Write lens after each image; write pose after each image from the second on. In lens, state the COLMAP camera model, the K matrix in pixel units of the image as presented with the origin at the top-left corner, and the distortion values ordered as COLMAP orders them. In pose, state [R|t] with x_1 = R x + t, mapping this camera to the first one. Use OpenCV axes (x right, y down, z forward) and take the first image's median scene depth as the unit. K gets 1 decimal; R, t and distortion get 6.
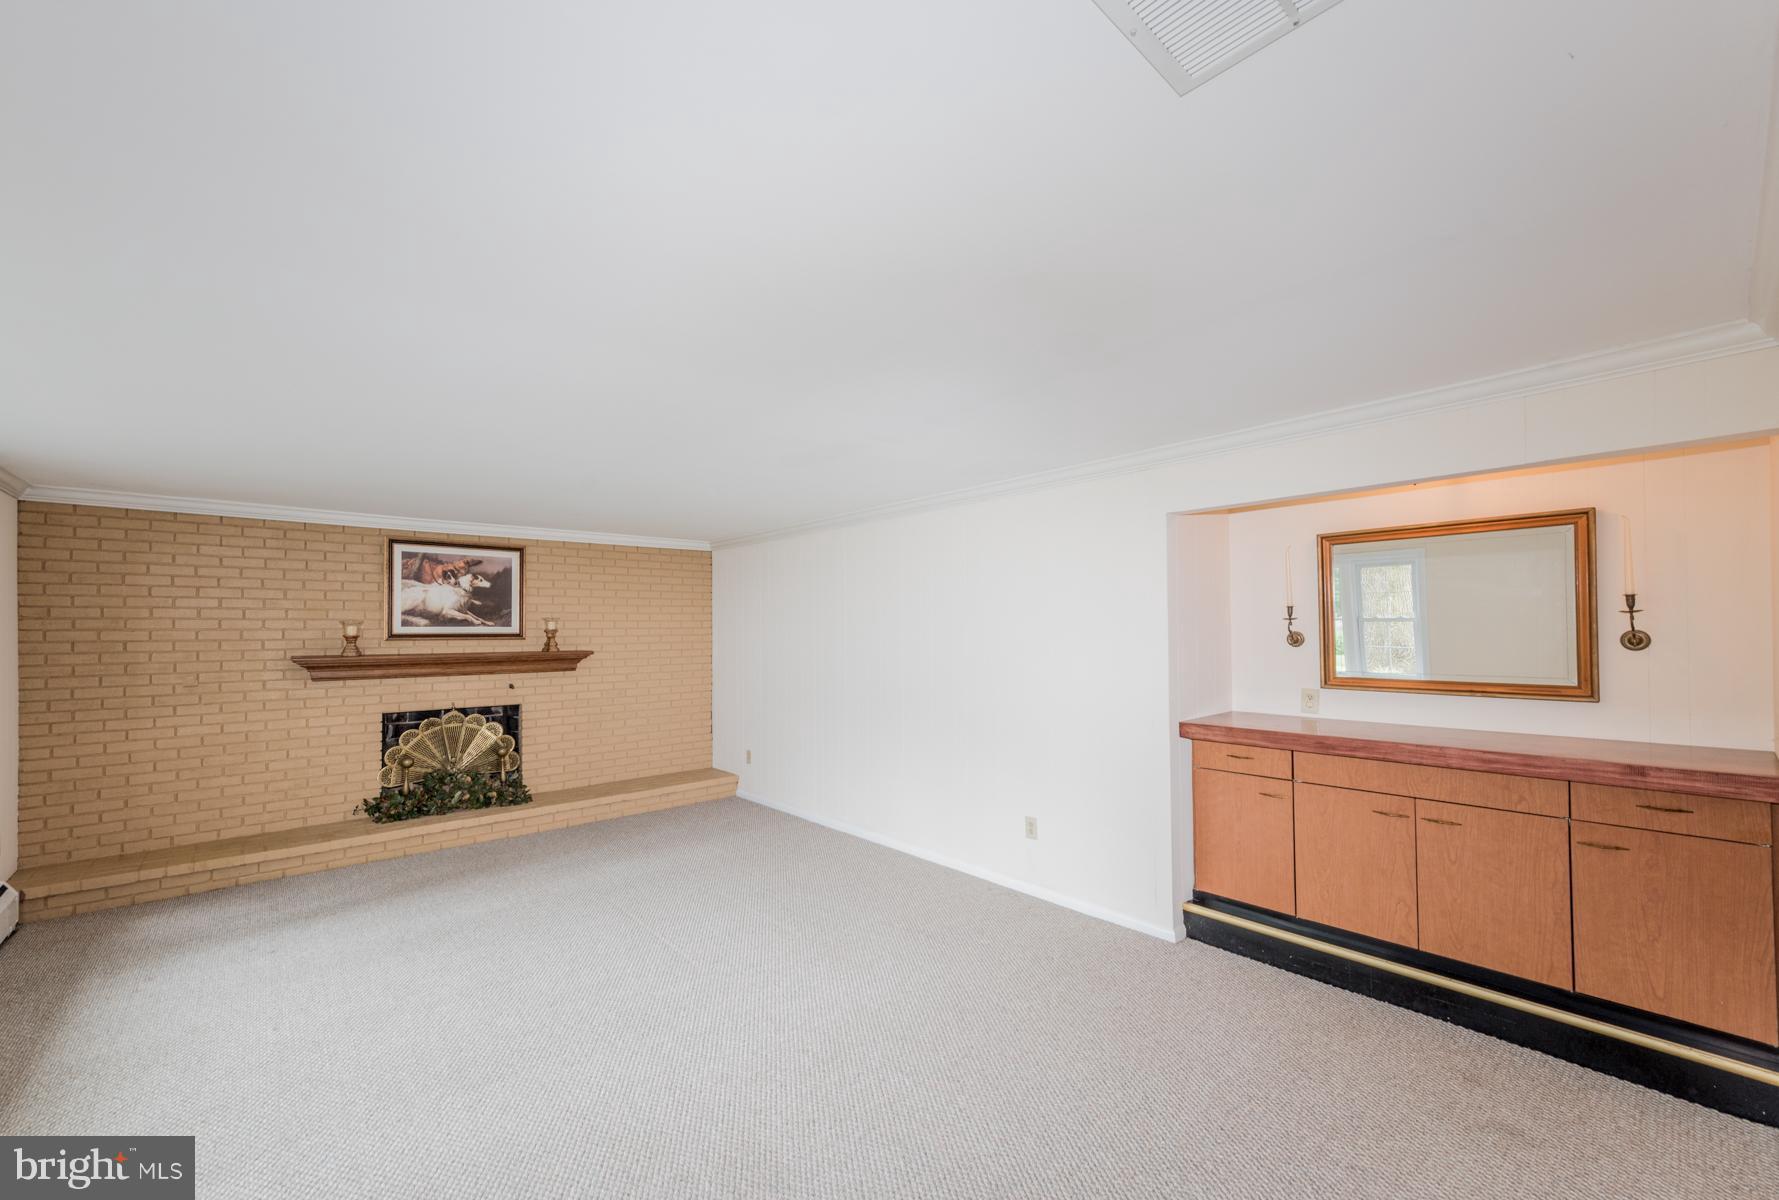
lens RADIAL K [[684.8, 0, 865.8], [0, 684.8, 632.3], [0, 0, 1]] dist [-0.000302, -0.000107]
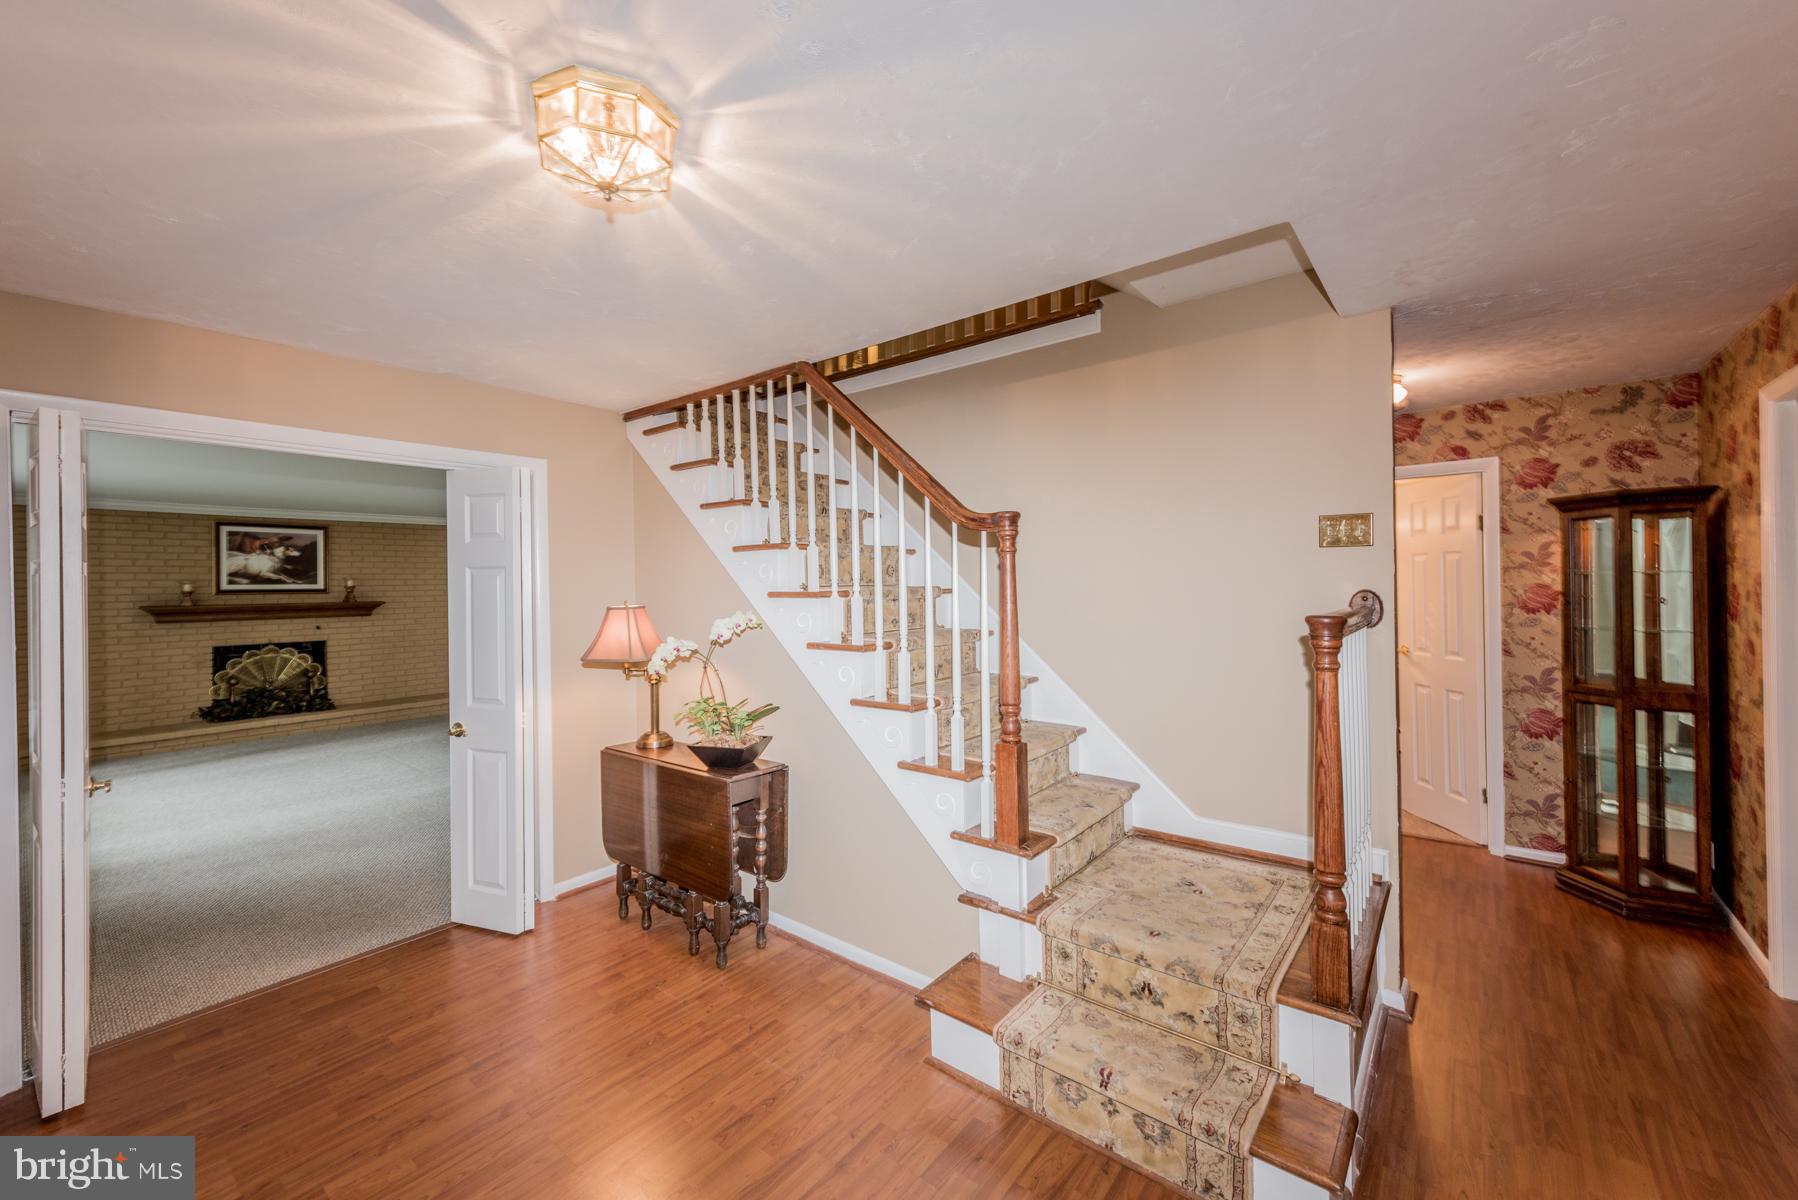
lens RADIAL K [[710.0, 0, 892.3], [0, 710.0, 592.0], [0, 0, 1]] dist [-0.001730, 0.000046]
pose [[0.986866, -0.015898, 0.160755, 0.421623], [0.016293, 0.999867, -0.001138, 0.029939], [-0.160715, 0.003742, 0.986994, -0.636390]]
